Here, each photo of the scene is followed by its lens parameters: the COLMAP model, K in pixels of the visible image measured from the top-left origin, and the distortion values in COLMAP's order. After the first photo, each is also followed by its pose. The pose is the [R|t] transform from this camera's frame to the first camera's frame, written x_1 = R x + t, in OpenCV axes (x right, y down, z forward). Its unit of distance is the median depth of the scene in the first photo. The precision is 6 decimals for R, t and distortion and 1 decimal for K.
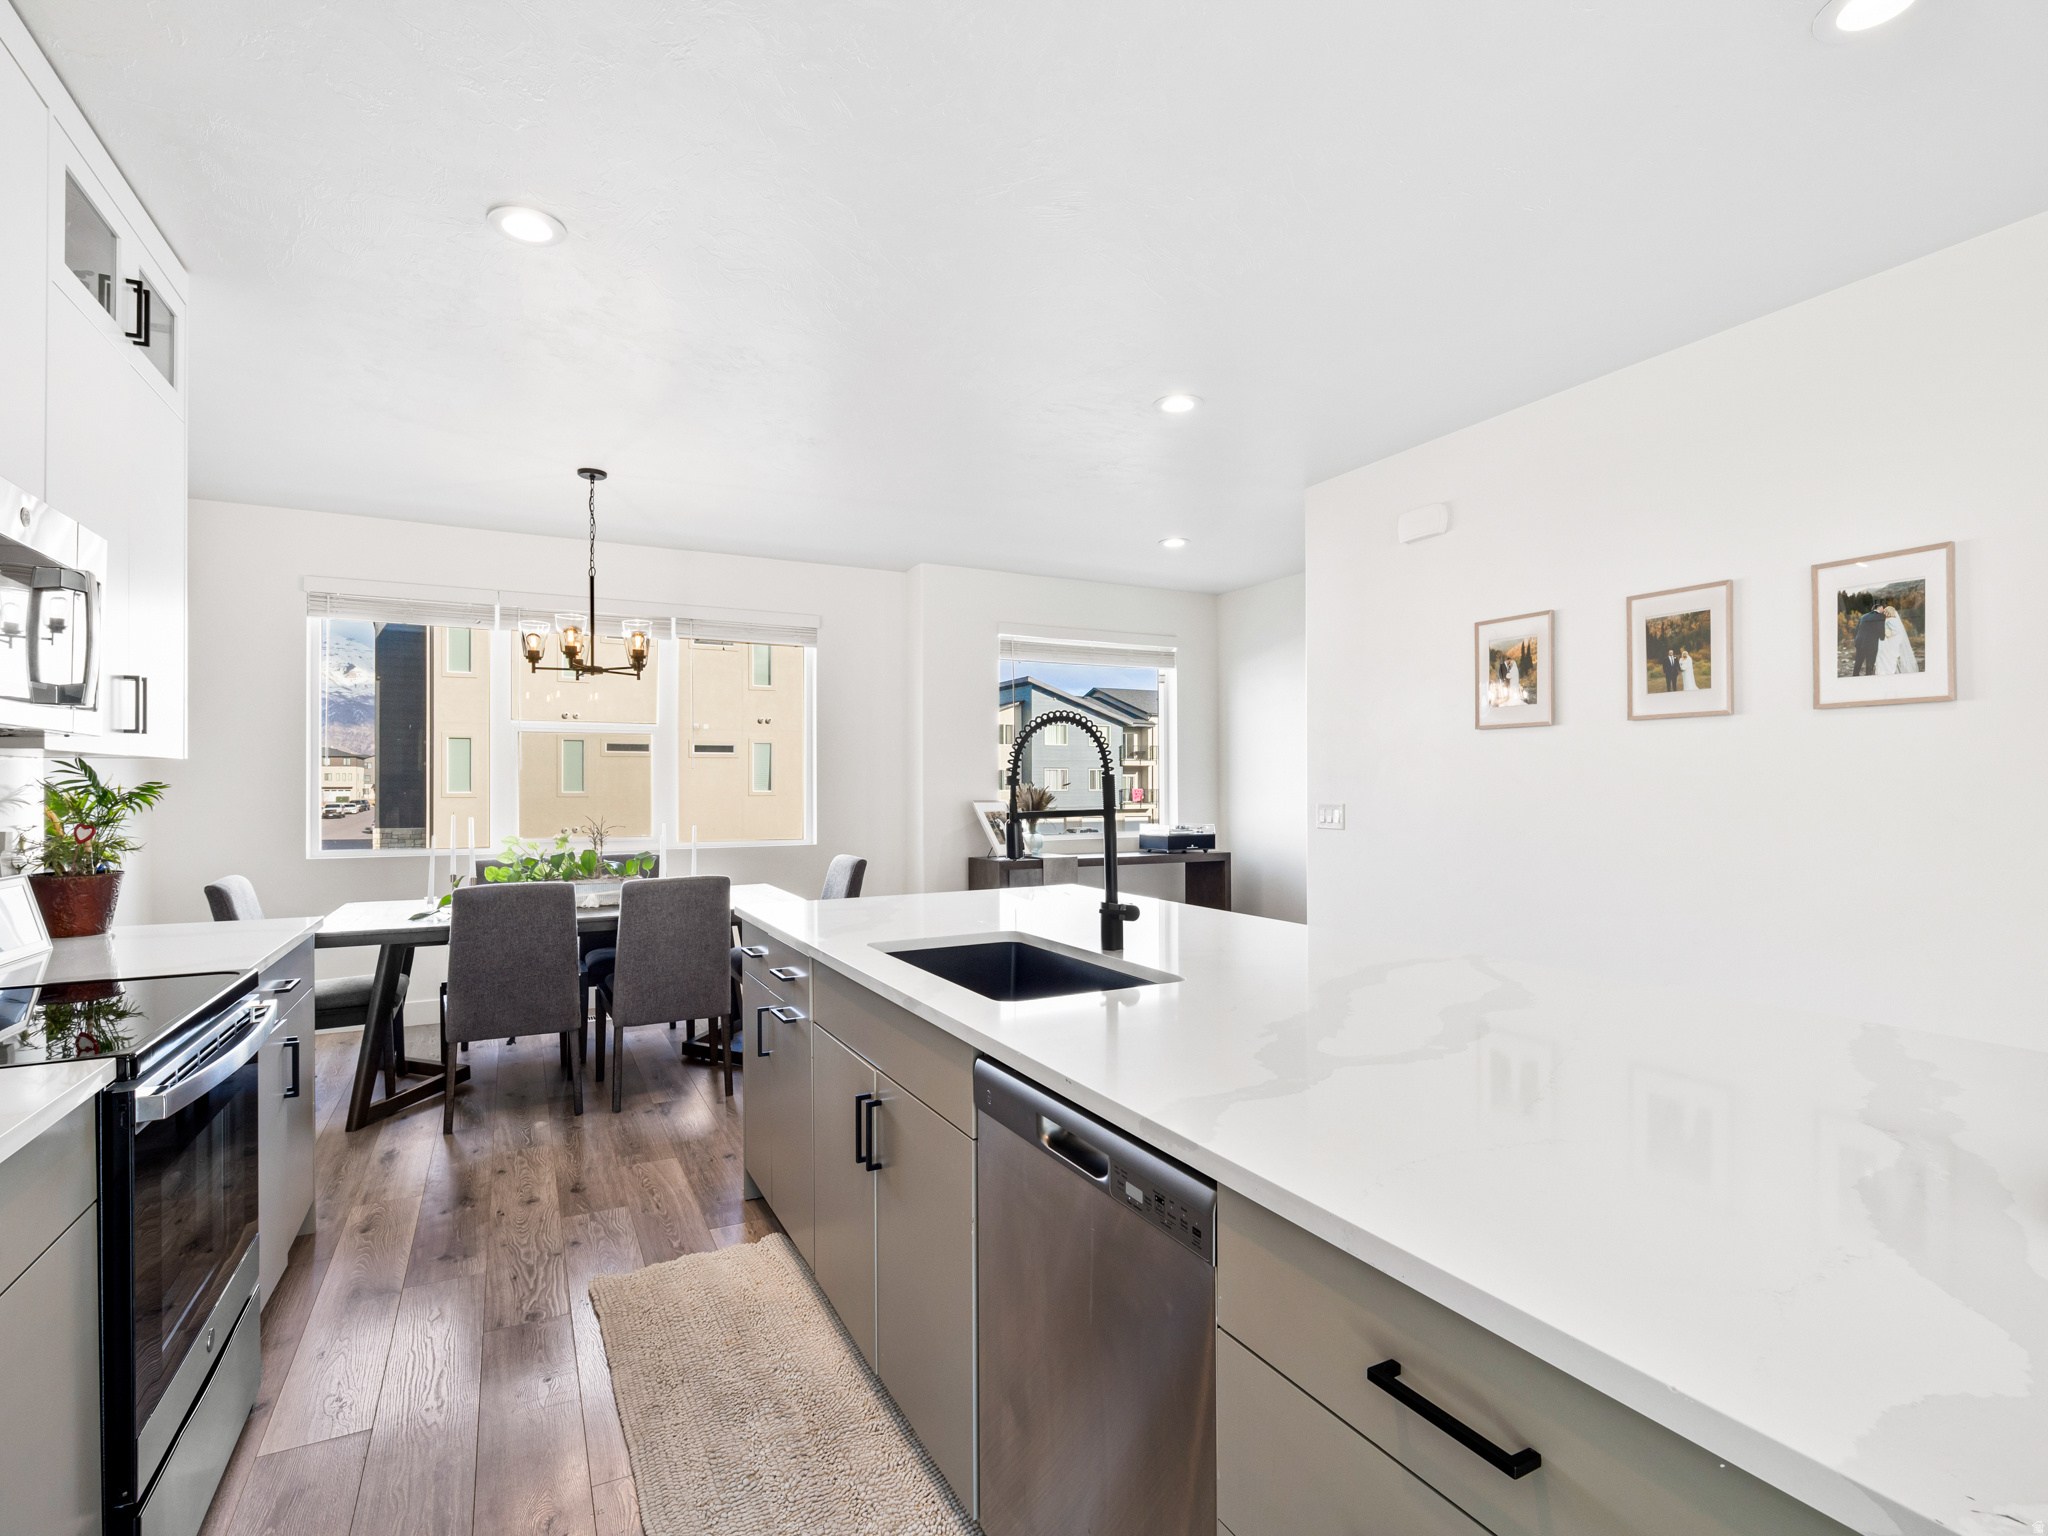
lens RADIAL K [[983.3, 0, 1019.8], [0, 983.3, 783.9], [0, 0, 1]] dist [-0.005184, -0.002081]
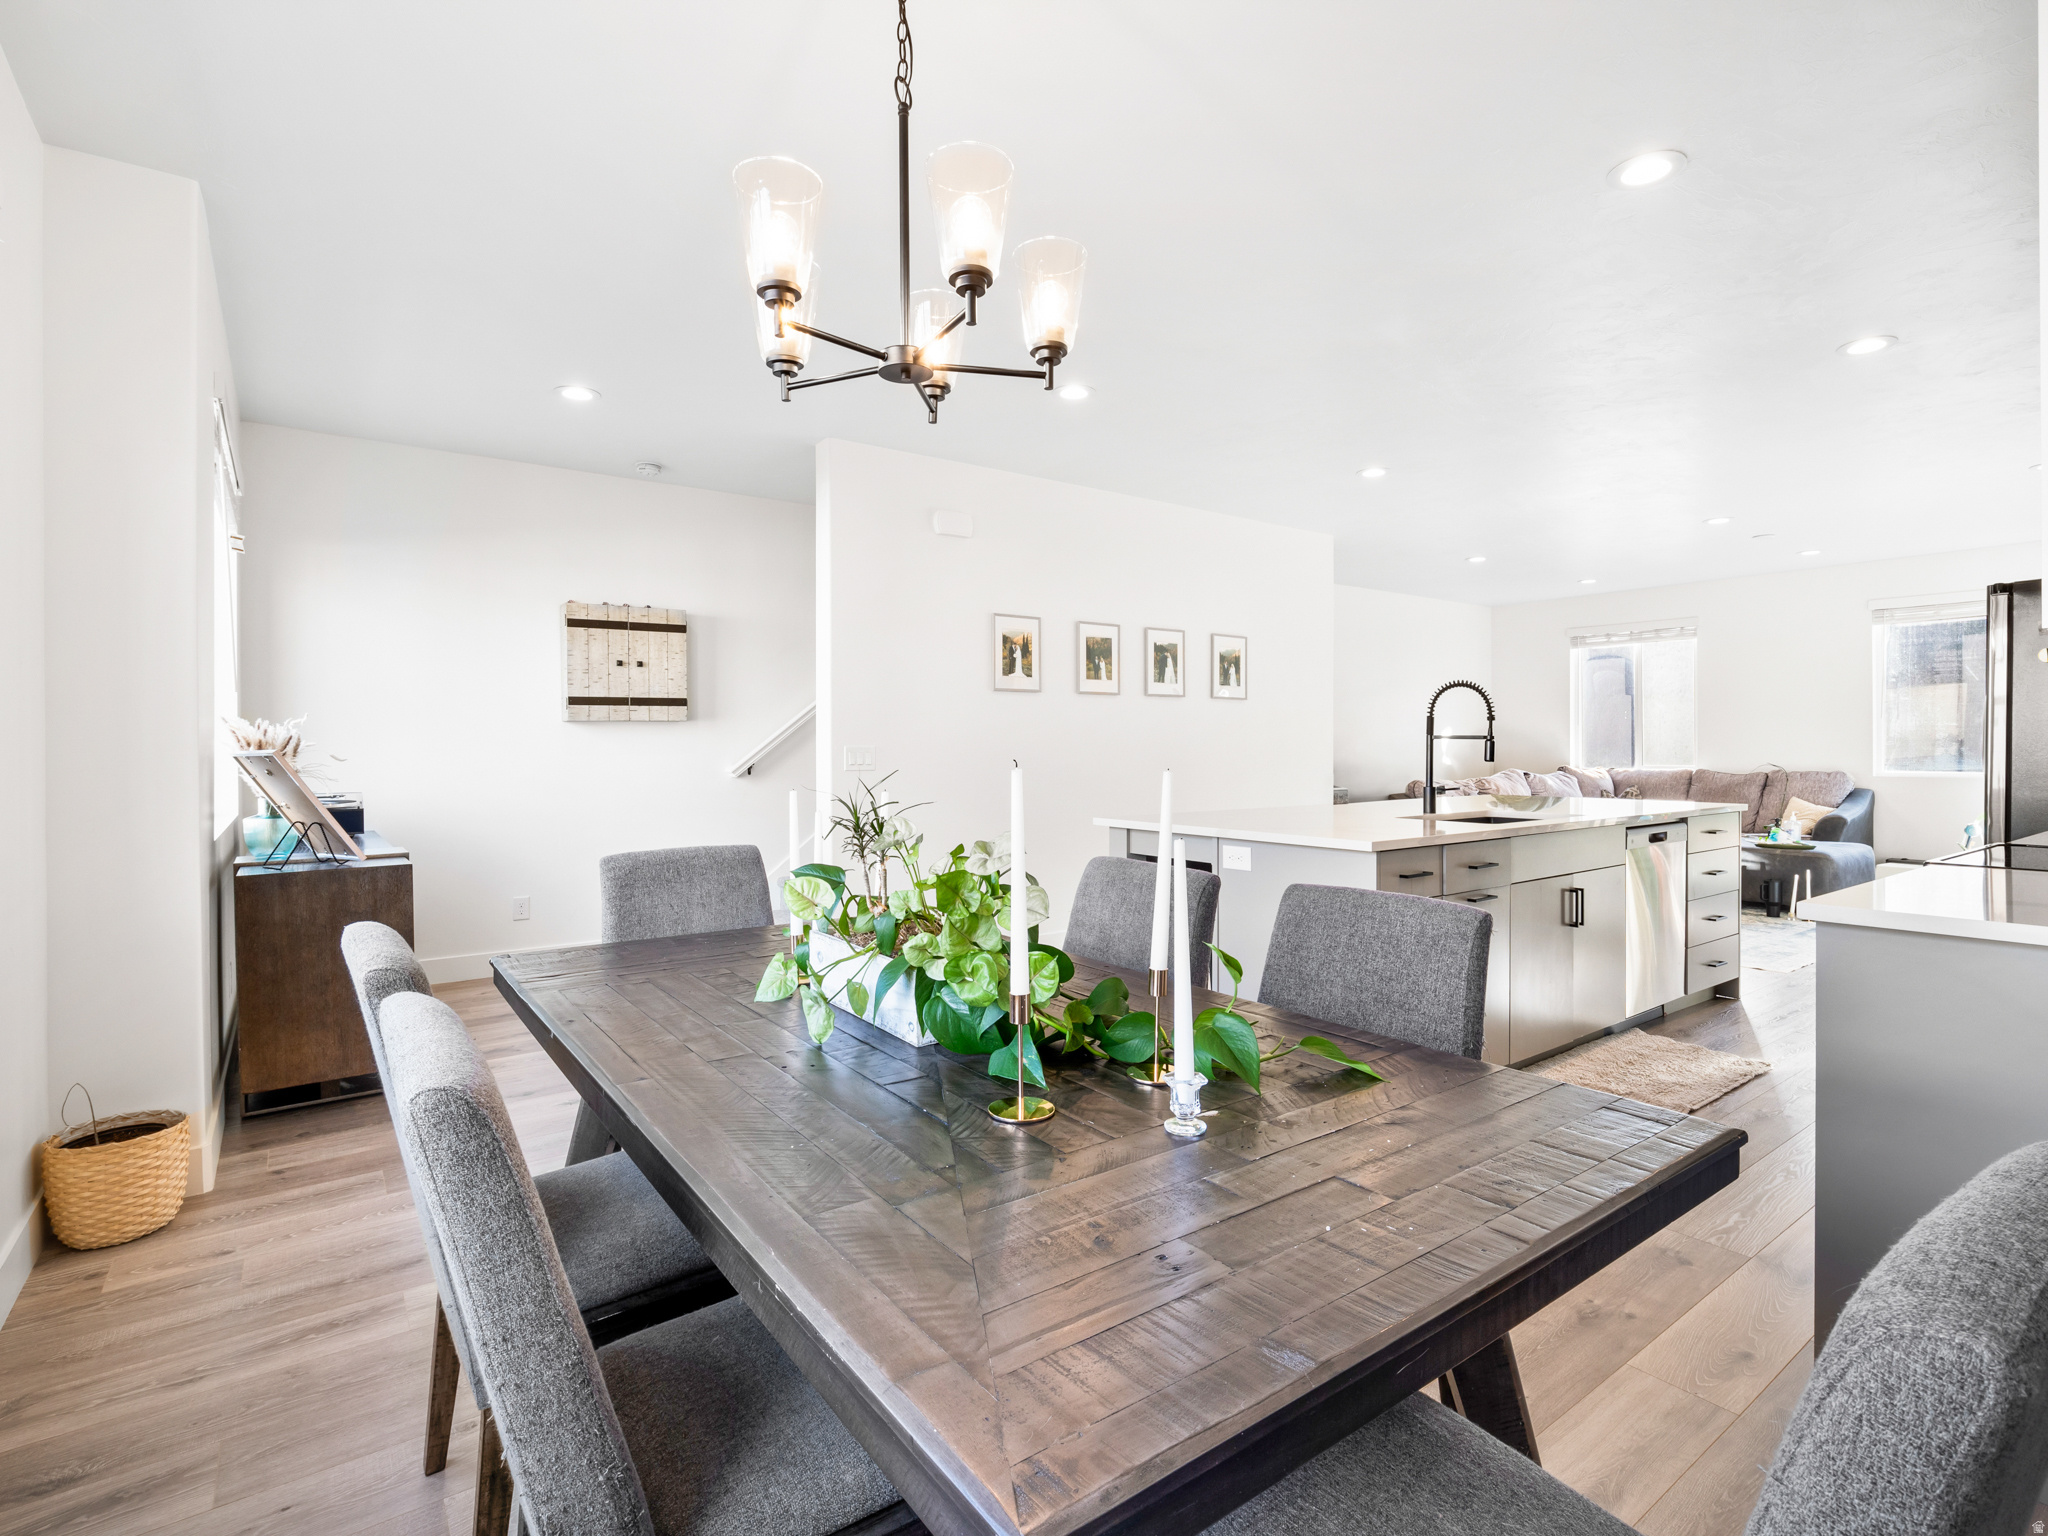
lens RADIAL K [[983.3, 0, 1023.1], [0, 983.3, 762.7], [0, 0, 1]] dist [-0.005184, -0.002081]
pose [[-0.150011, -0.009890, 0.988635, -1.148396], [0.004964, 0.999930, 0.010756, 0.040678], [-0.988672, 0.006521, -0.149952, 1.456589]]
